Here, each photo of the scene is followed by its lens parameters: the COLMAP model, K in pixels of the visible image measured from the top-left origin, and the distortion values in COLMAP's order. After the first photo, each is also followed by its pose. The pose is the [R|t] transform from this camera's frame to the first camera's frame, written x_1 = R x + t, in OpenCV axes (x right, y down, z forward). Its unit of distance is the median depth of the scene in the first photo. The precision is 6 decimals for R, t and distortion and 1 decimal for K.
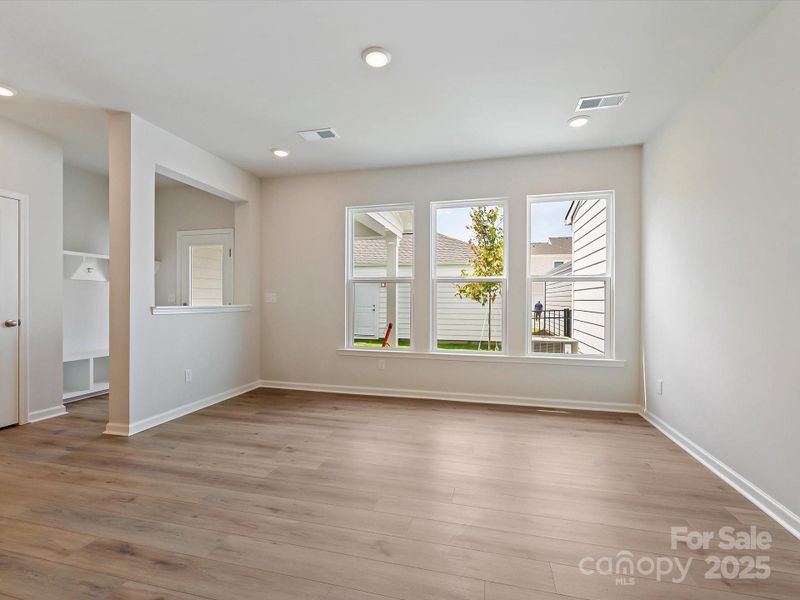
lens RADIAL K [[361.8, 0, 402.2], [0, 361.8, 300.7], [0, 0, 1]] dist [-0.001720, -0.000006]
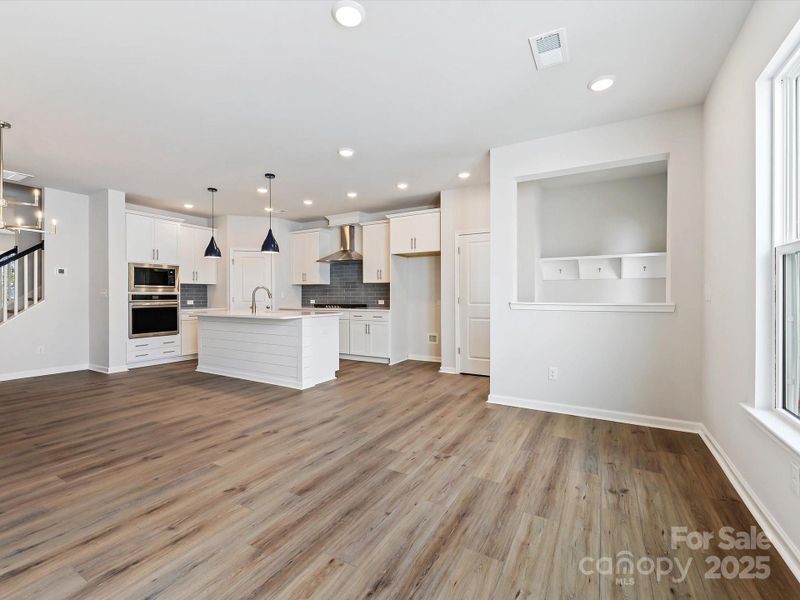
lens RADIAL K [[363.1, 0, 400.4], [0, 363.1, 295.8], [0, 0, 1]] dist [-0.003487, -0.000540]
pose [[-0.268913, -0.001091, -0.963164, 0.526529], [-0.004086, 0.999992, 0.000008, -0.002138], [0.963156, 0.003937, -0.268916, 0.978382]]
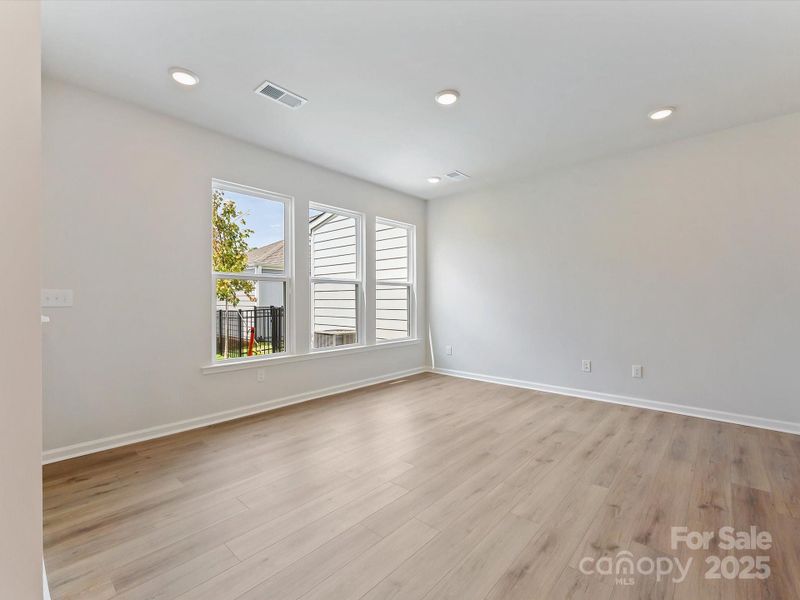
lens RADIAL K [[355.2, 0, 396.3], [0, 355.2, 300.3], [0, 0, 1]] dist [-0.001578, 0.000026]
pose [[0.481866, -0.007018, 0.876217, -0.861633], [0.006980, 0.999967, 0.004171, -0.004121], [-0.876217, 0.004106, 0.481899, 0.423556]]
